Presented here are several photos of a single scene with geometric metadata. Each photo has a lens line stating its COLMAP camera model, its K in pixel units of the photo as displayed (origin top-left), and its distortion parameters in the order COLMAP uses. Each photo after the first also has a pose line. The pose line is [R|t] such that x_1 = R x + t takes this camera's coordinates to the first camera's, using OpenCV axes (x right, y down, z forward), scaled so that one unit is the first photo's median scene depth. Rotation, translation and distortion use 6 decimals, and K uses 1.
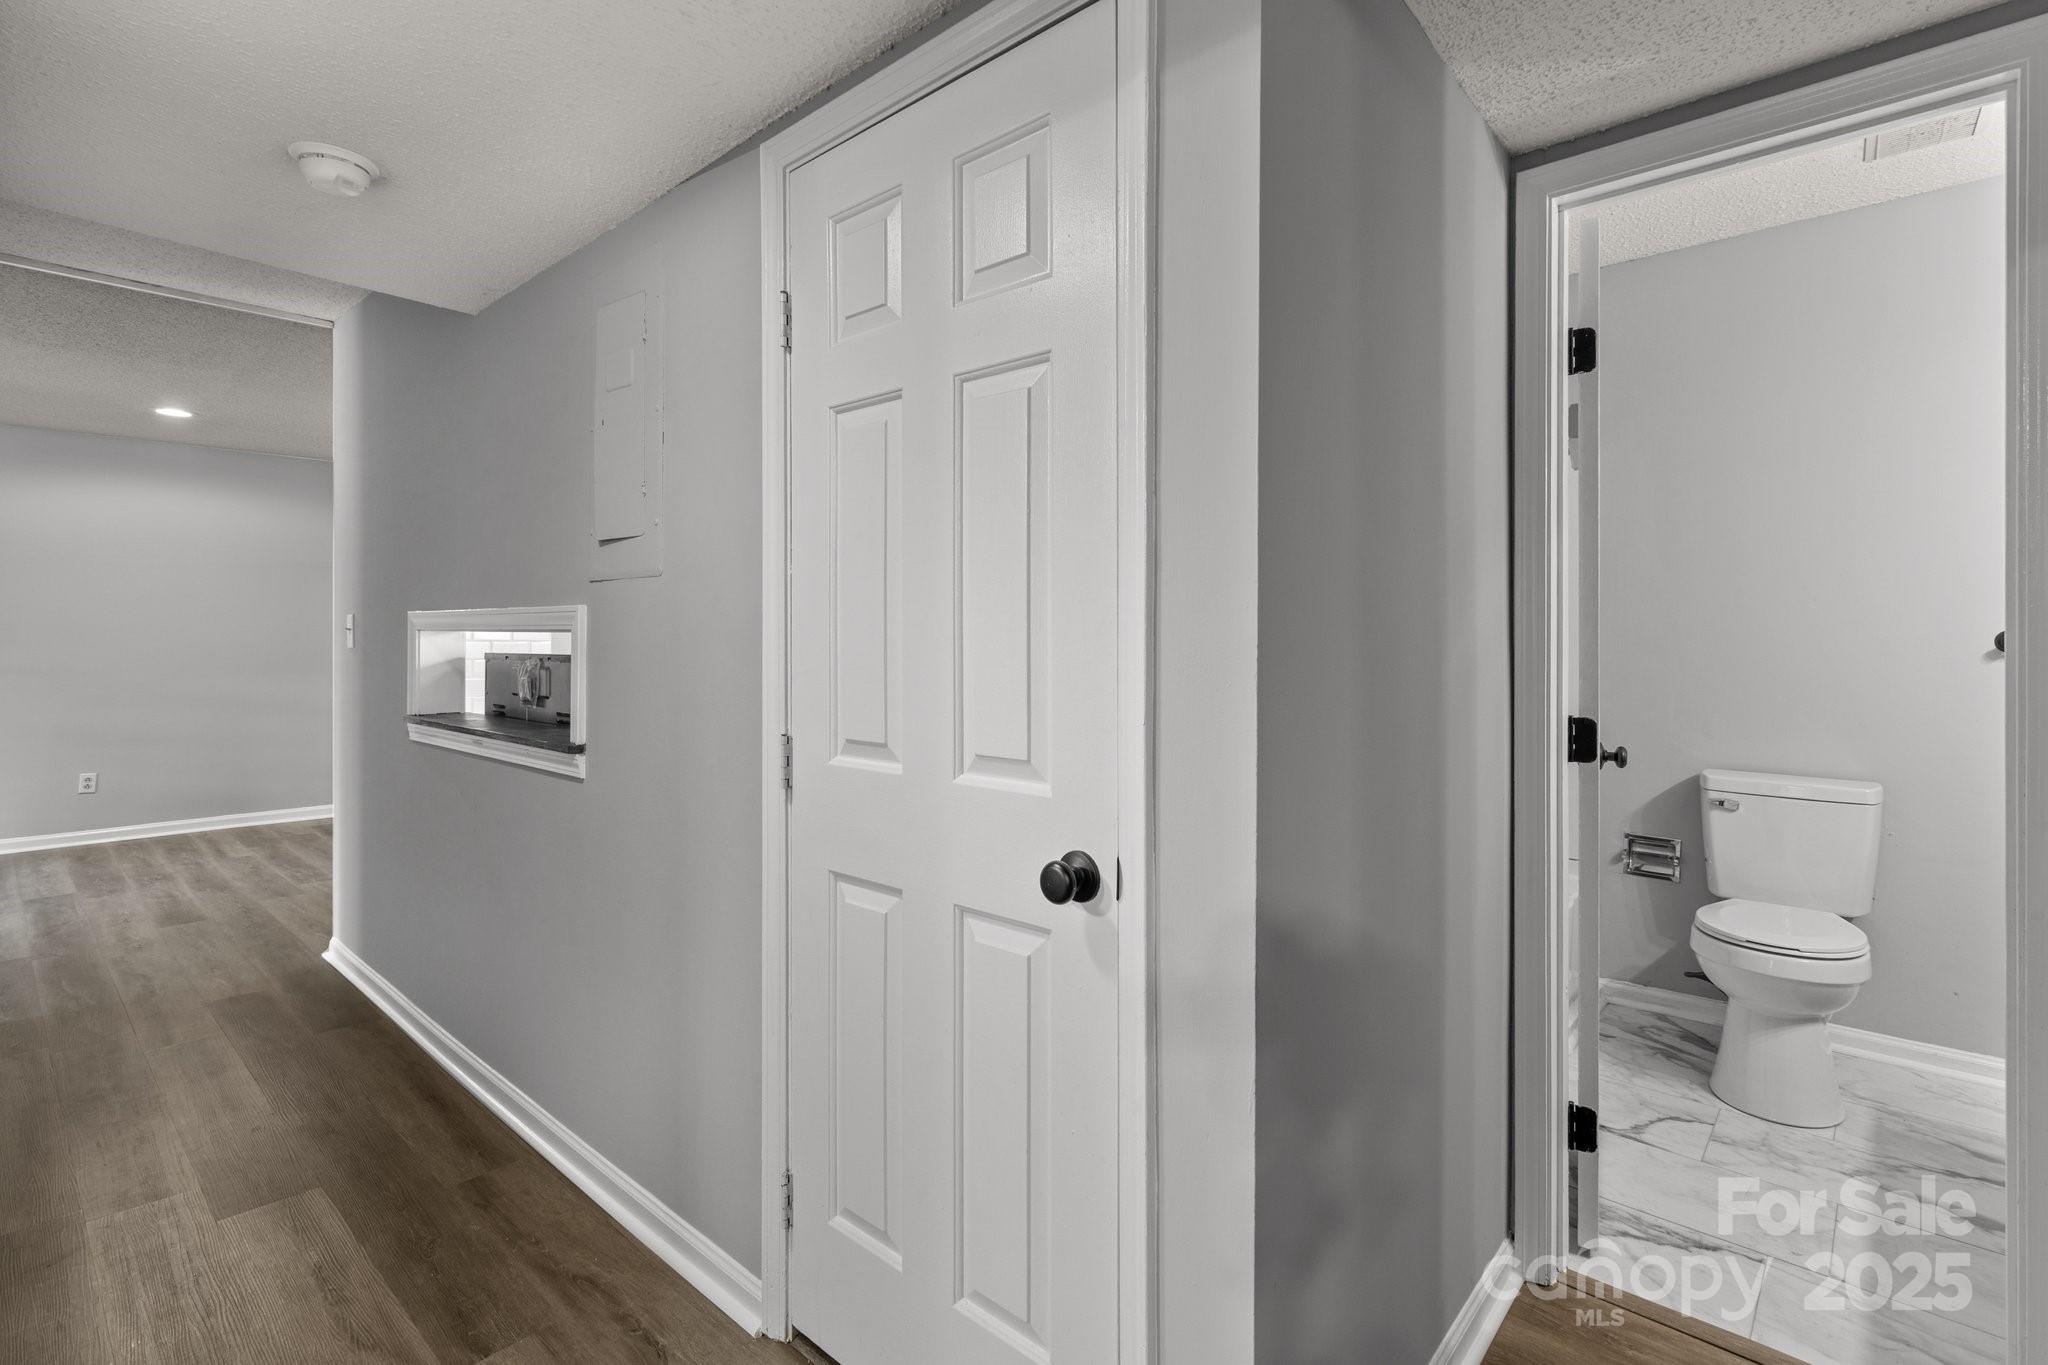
lens RADIAL K [[959.1, 0, 1034.5], [0, 959.1, 631.7], [0, 0, 1]] dist [0.004461, -0.000780]
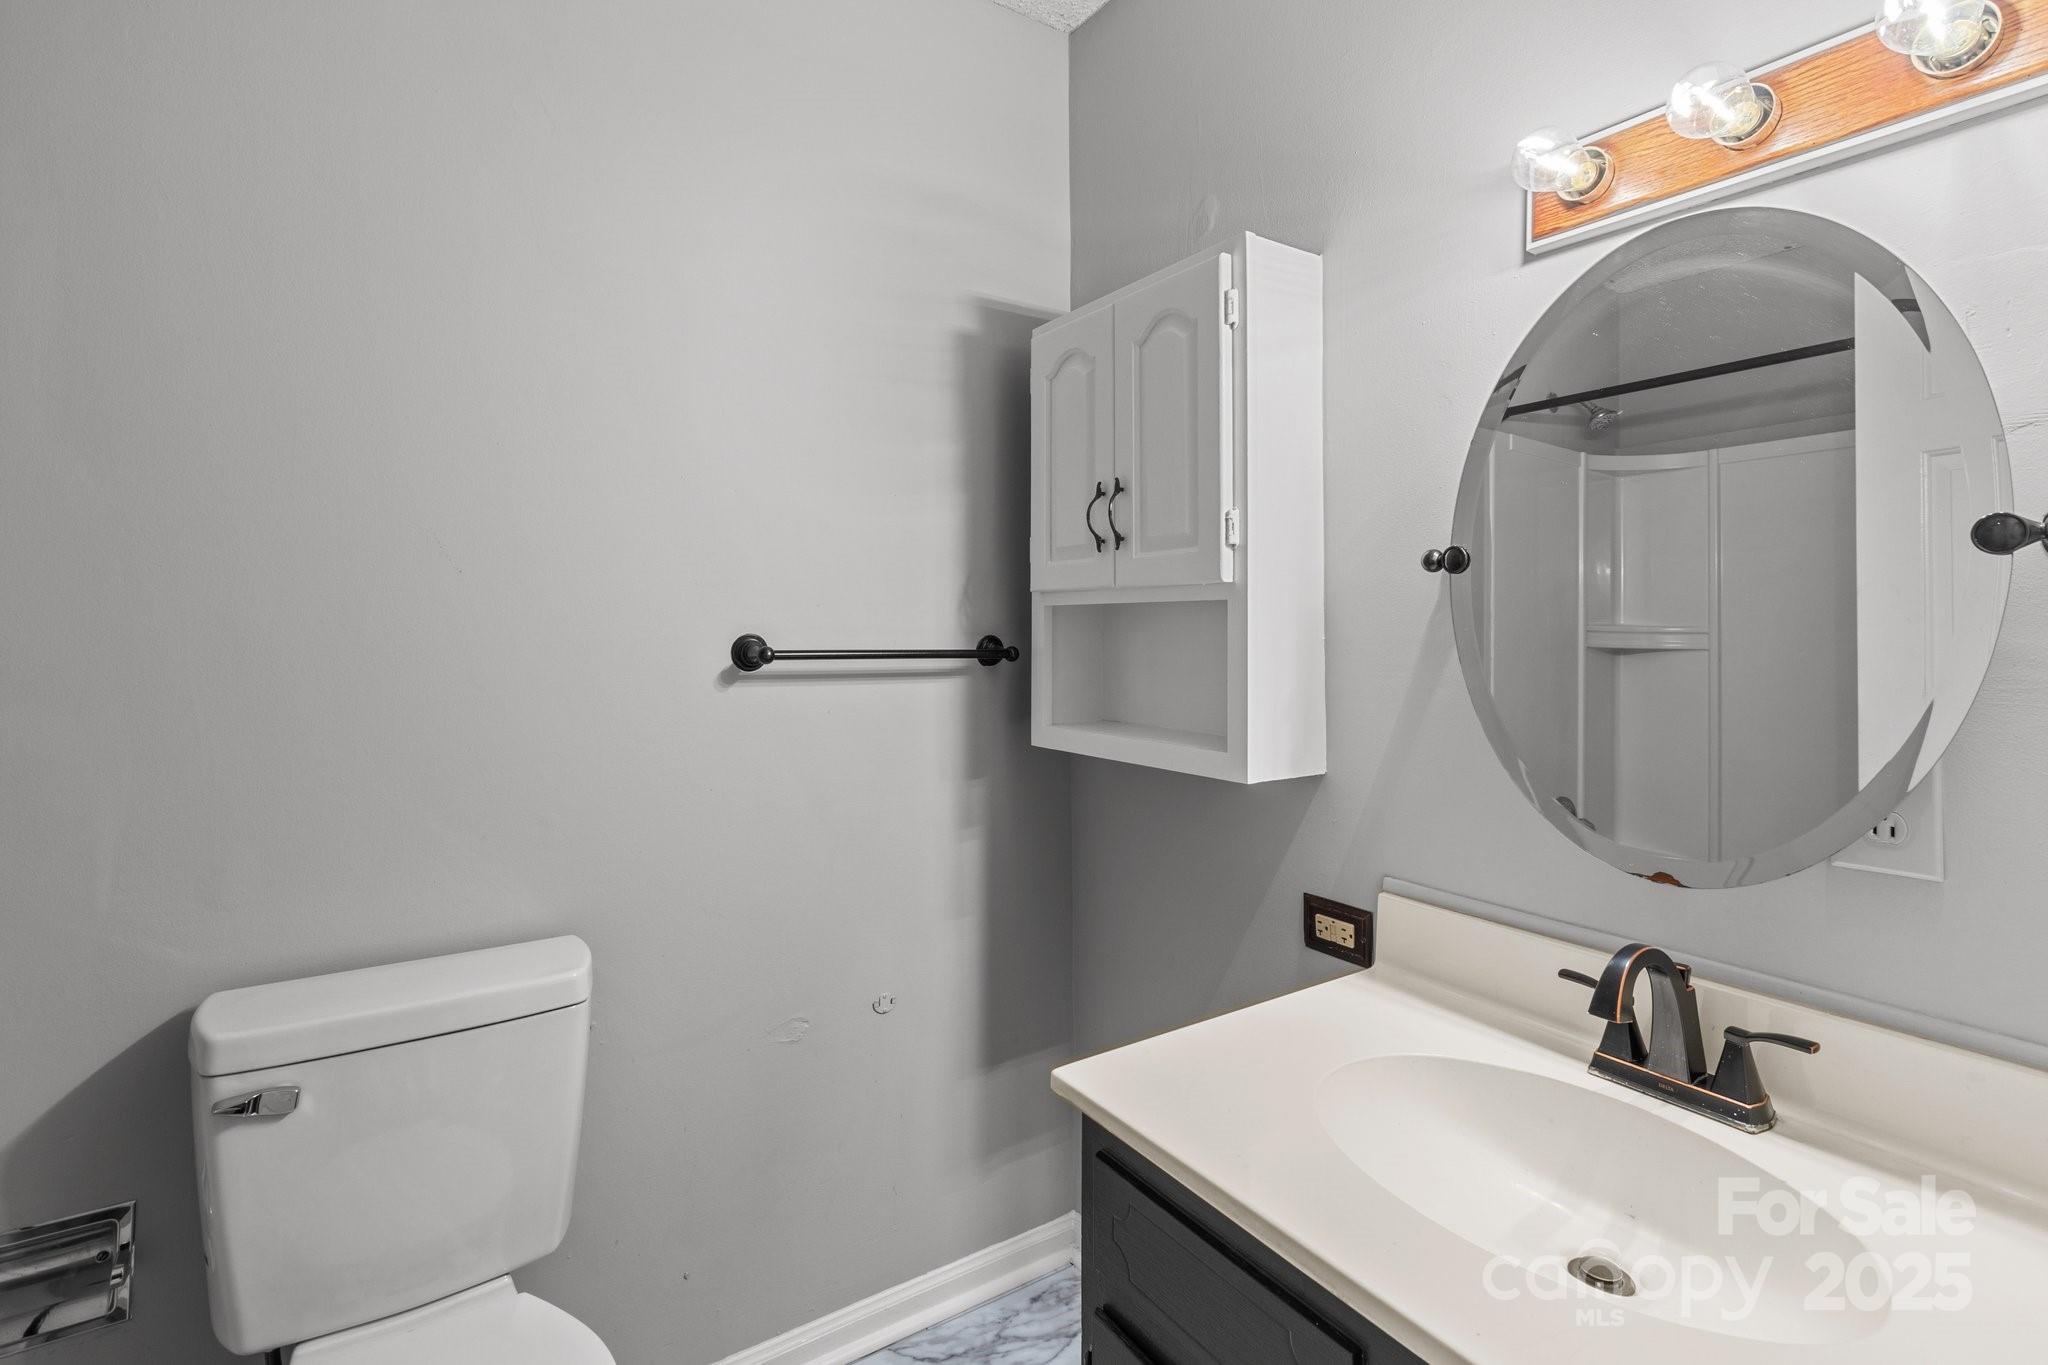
lens RADIAL K [[959.1, 0, 1020.3], [0, 959.1, 626.2], [0, 0, 1]] dist [0.004461, -0.000780]
pose [[0.253826, 0.001566, 0.967249, 0.431477], [-0.007085, 0.999975, 0.000240, -0.007225], [-0.967224, -0.006914, 0.253831, 0.621219]]
